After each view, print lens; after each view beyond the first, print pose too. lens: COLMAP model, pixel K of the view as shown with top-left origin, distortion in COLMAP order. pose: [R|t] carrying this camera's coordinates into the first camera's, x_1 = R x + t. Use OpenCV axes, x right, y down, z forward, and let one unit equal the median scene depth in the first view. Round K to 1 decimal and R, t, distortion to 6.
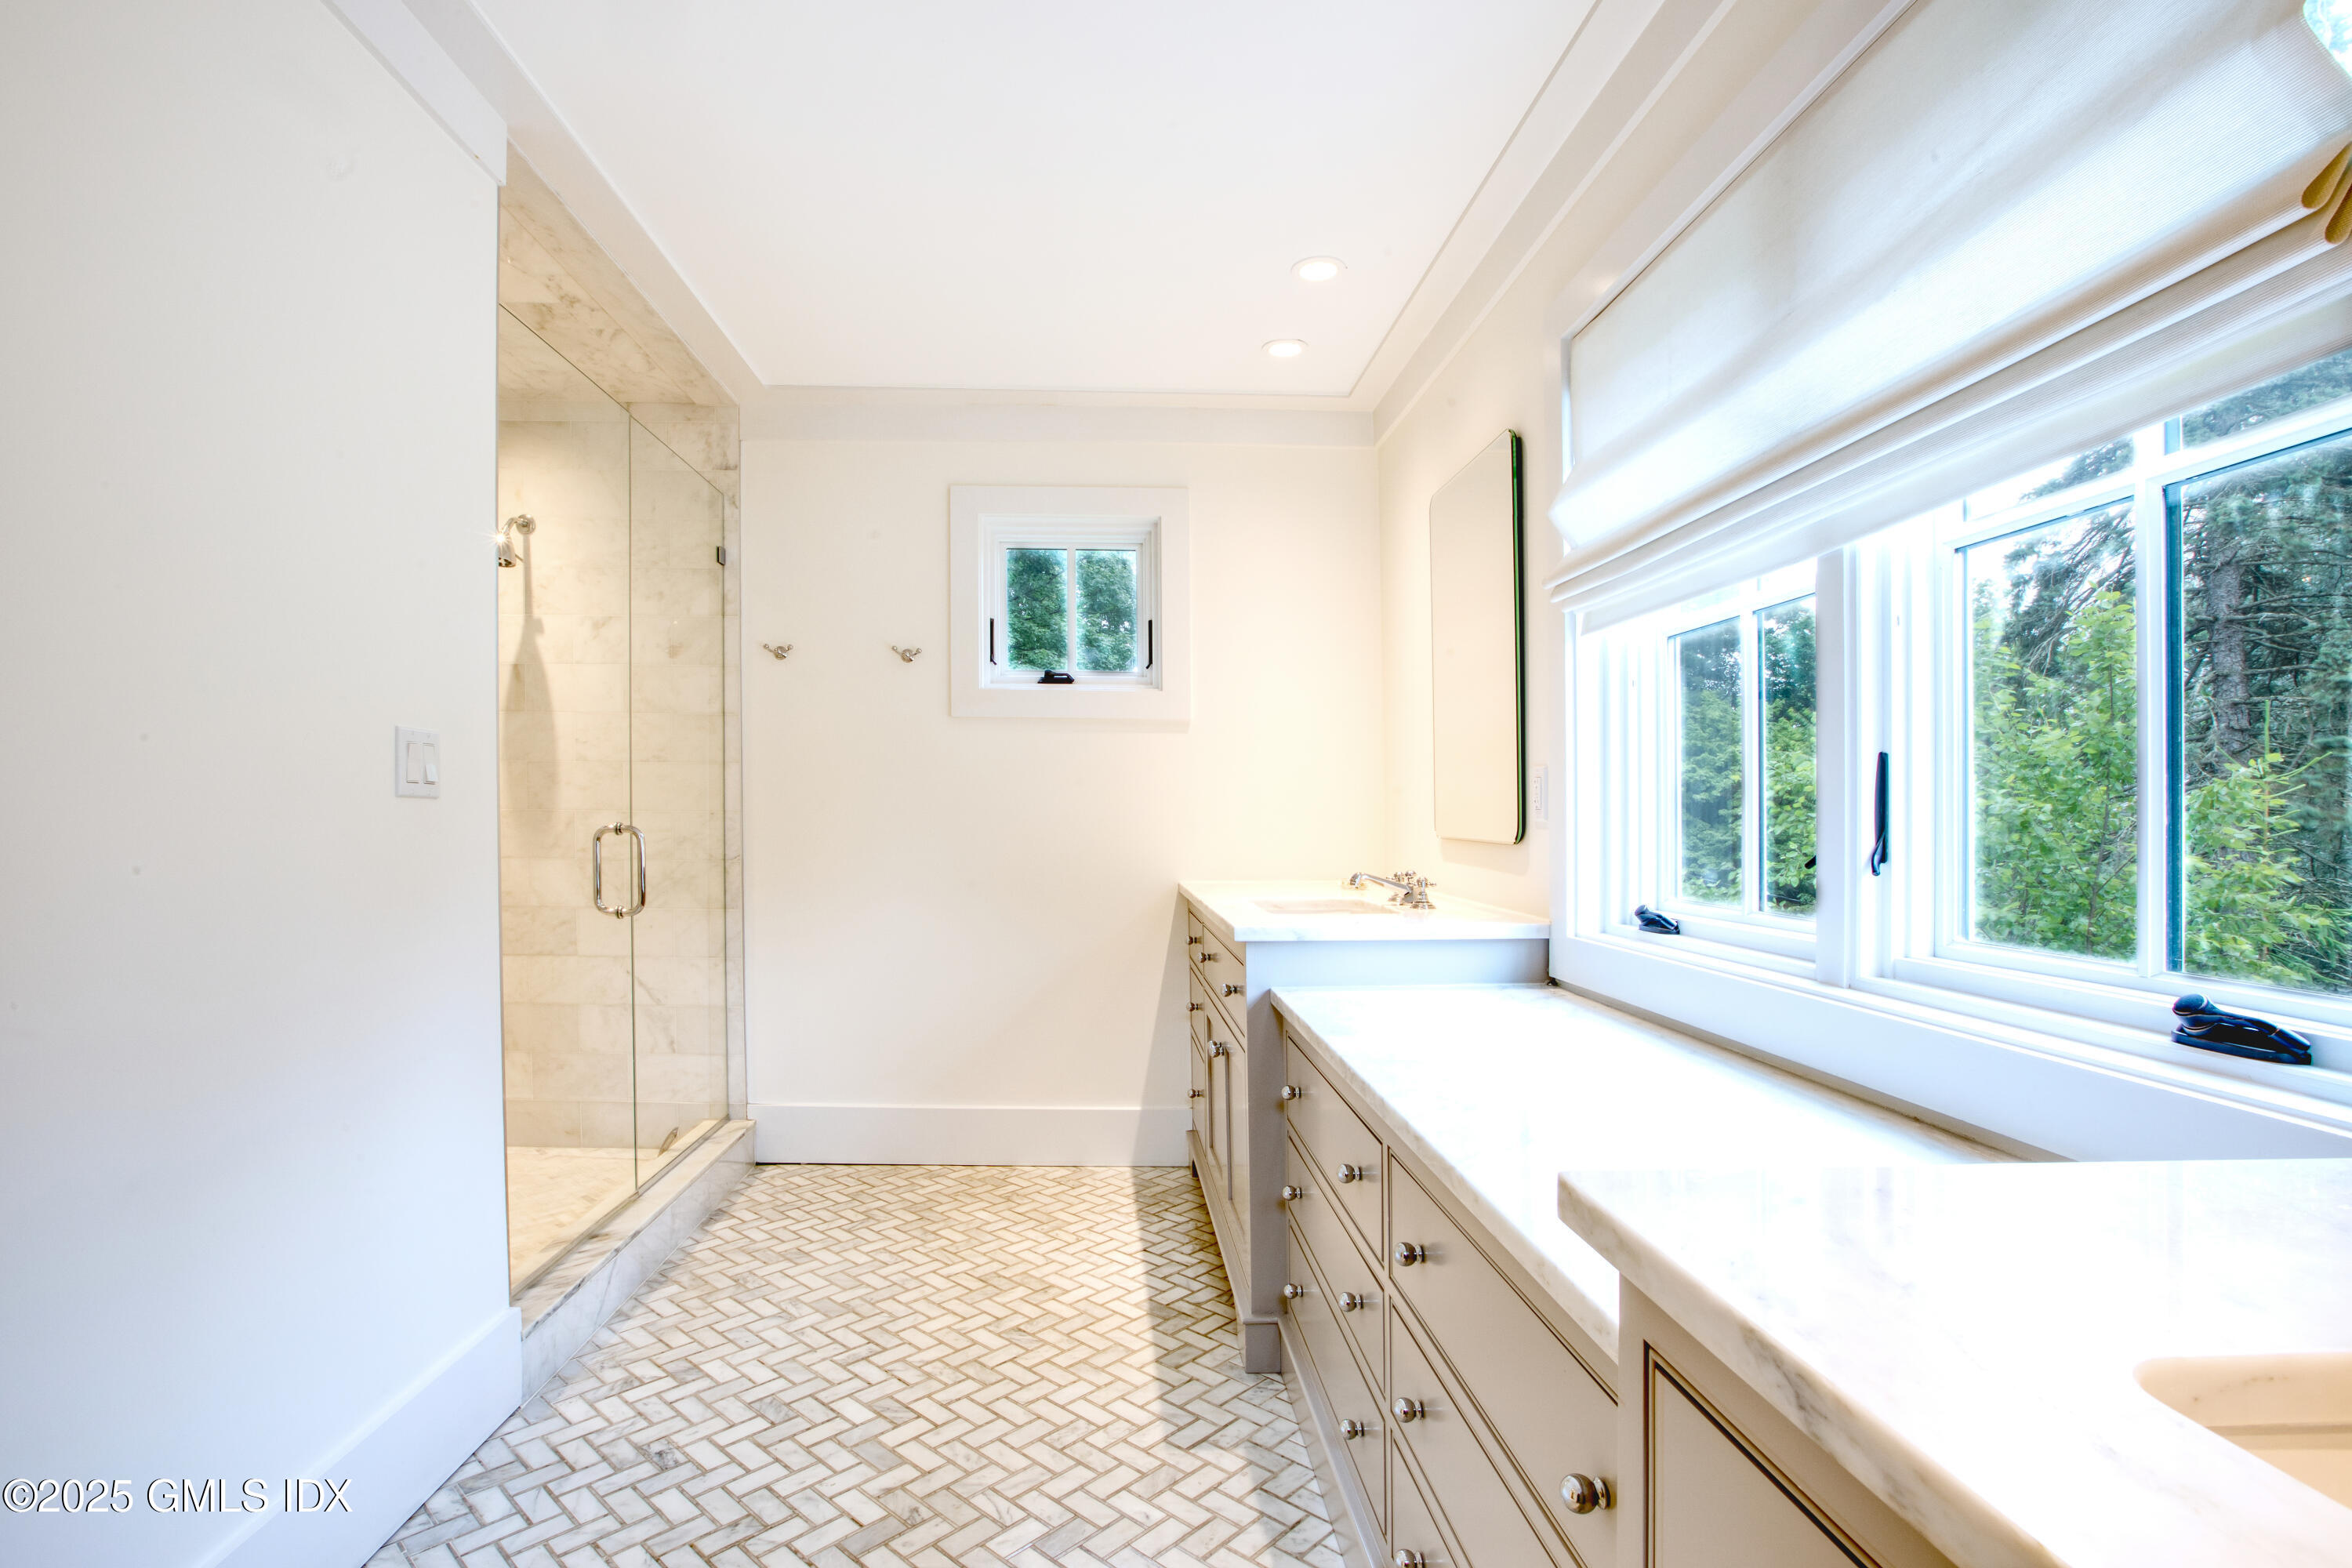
lens RADIAL K [[1126.7, 0, 1152.2], [0, 1126.7, 815.7], [0, 0, 1]] dist [-0.039112, 0.003676]
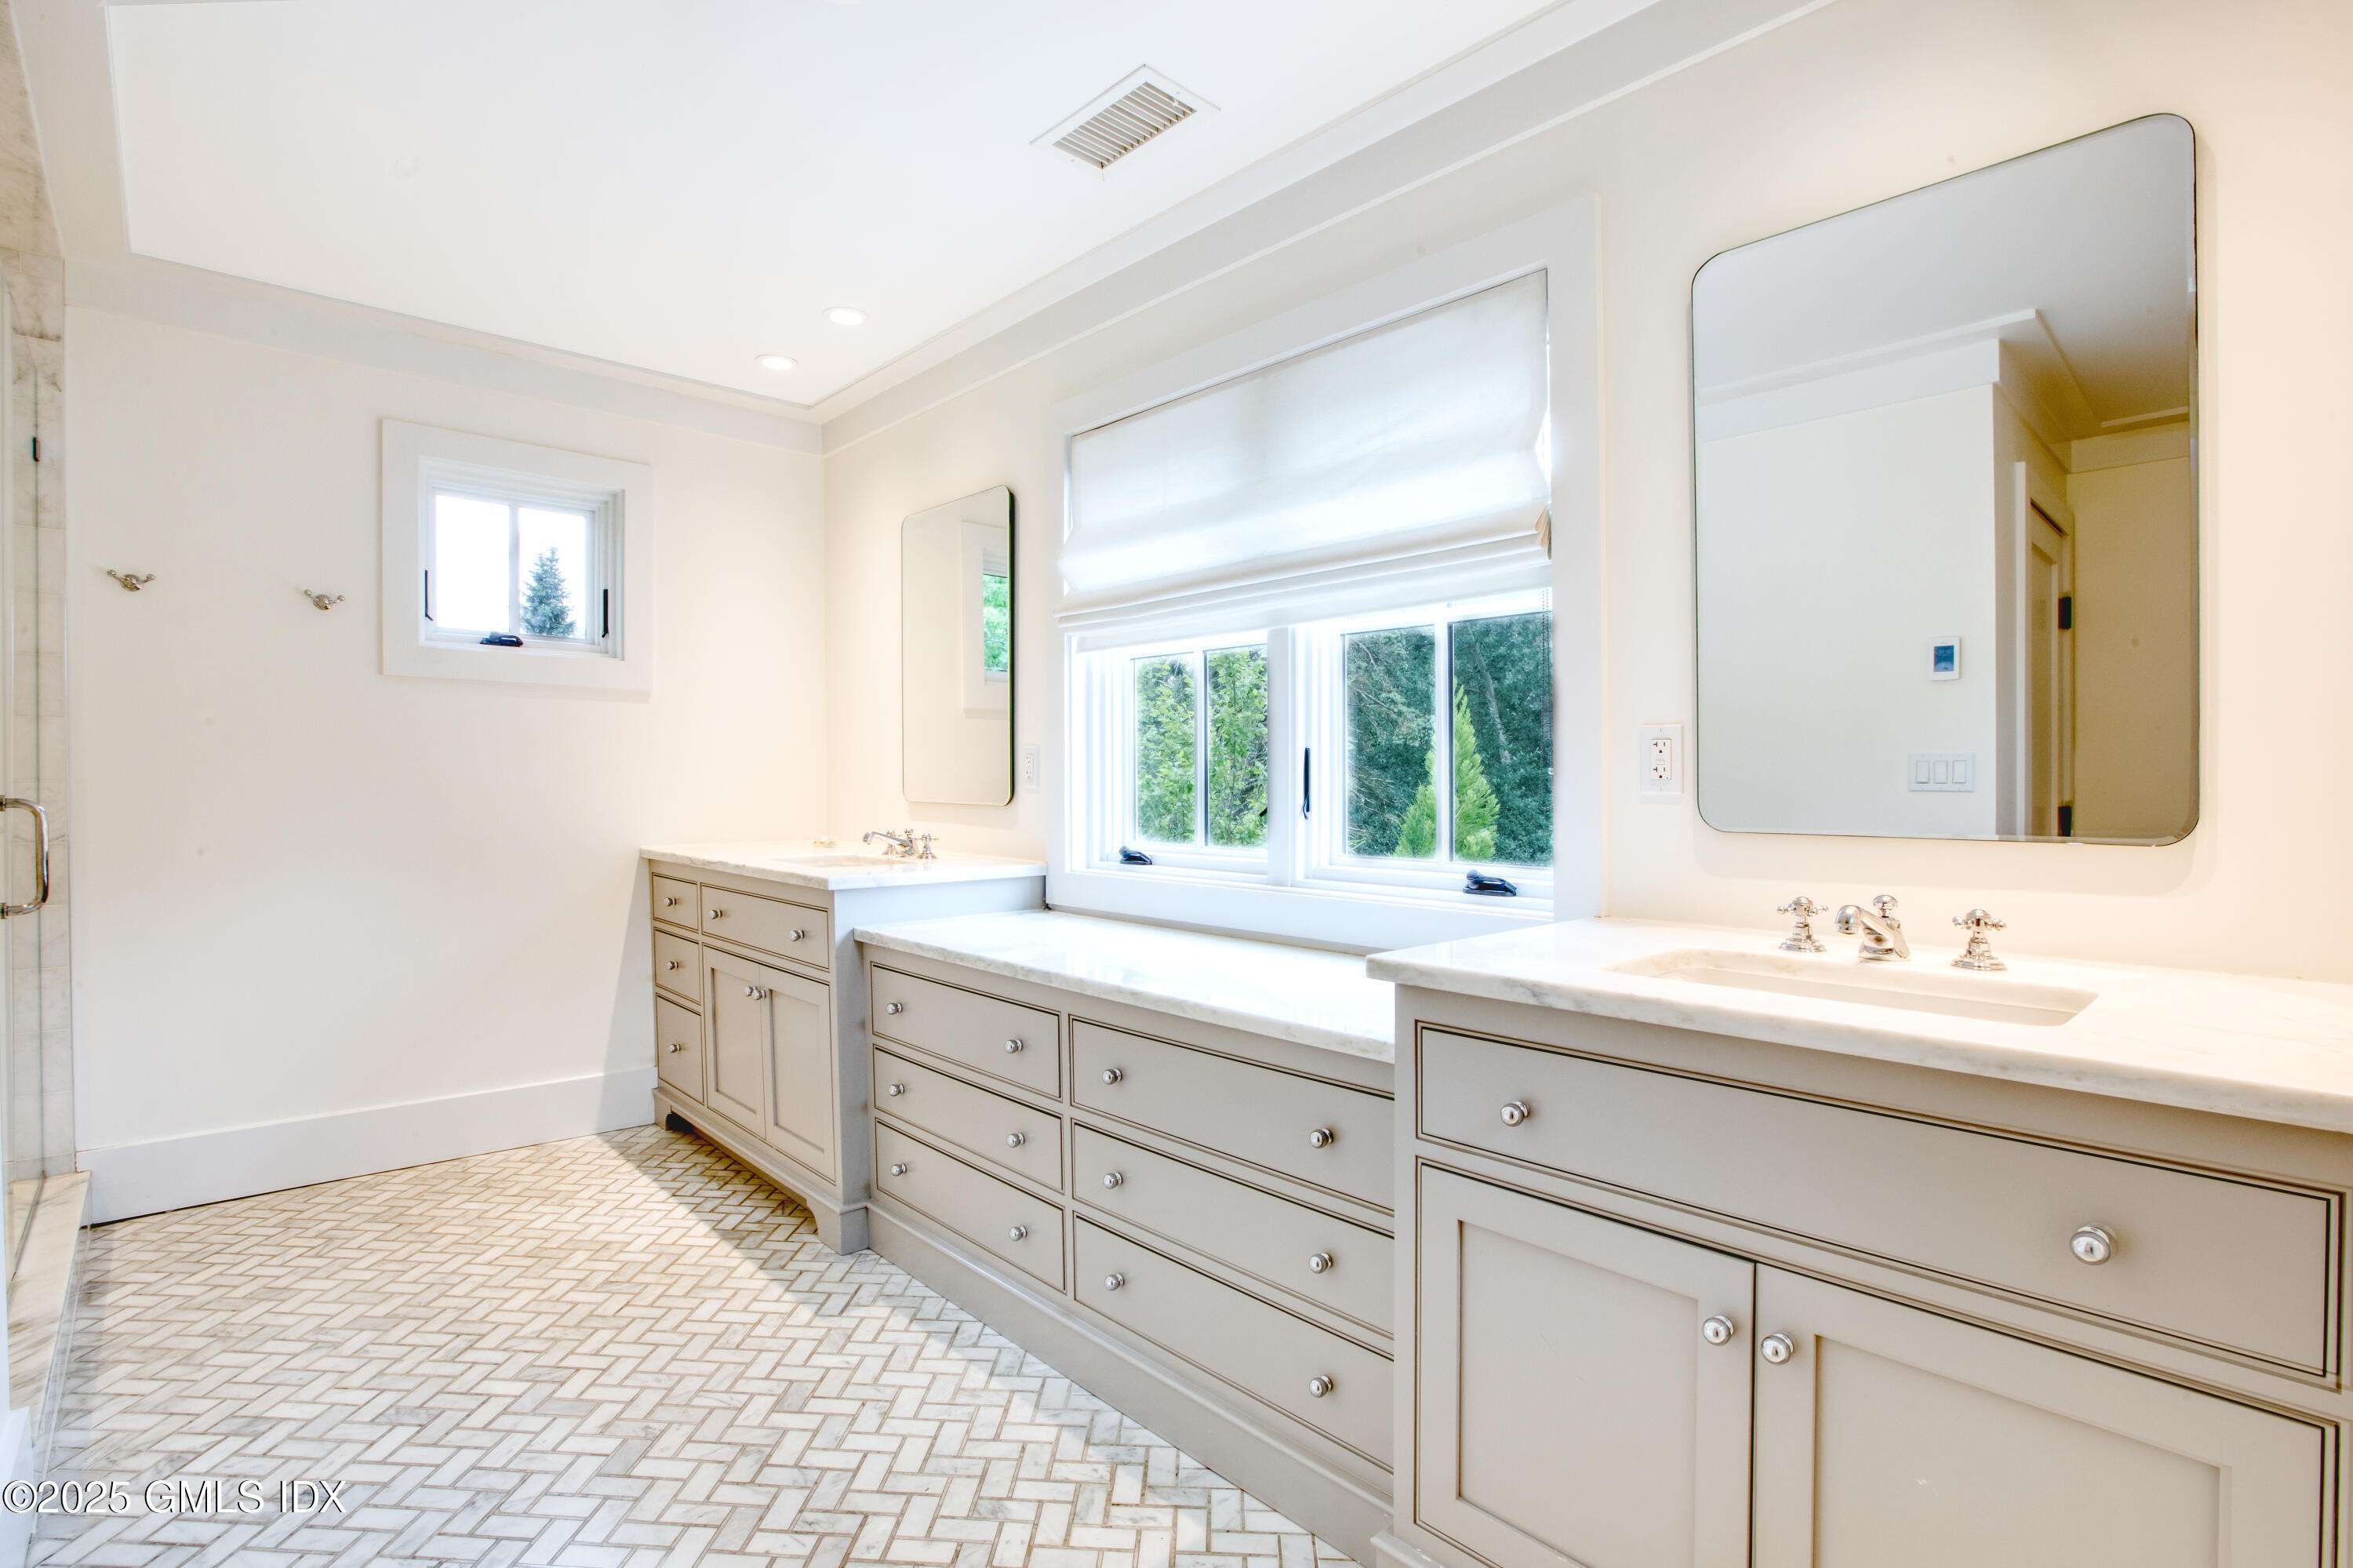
lens RADIAL K [[1072.3, 0, 1182.4], [0, 1072.3, 779.7], [0, 0, 1]] dist [-0.021633, 0.006579]
pose [[0.766514, -0.000556, 0.642227, -0.333366], [0.000723, 1.000000, 0.000003, -0.004611], [-0.642227, 0.000462, 0.766514, -0.091303]]
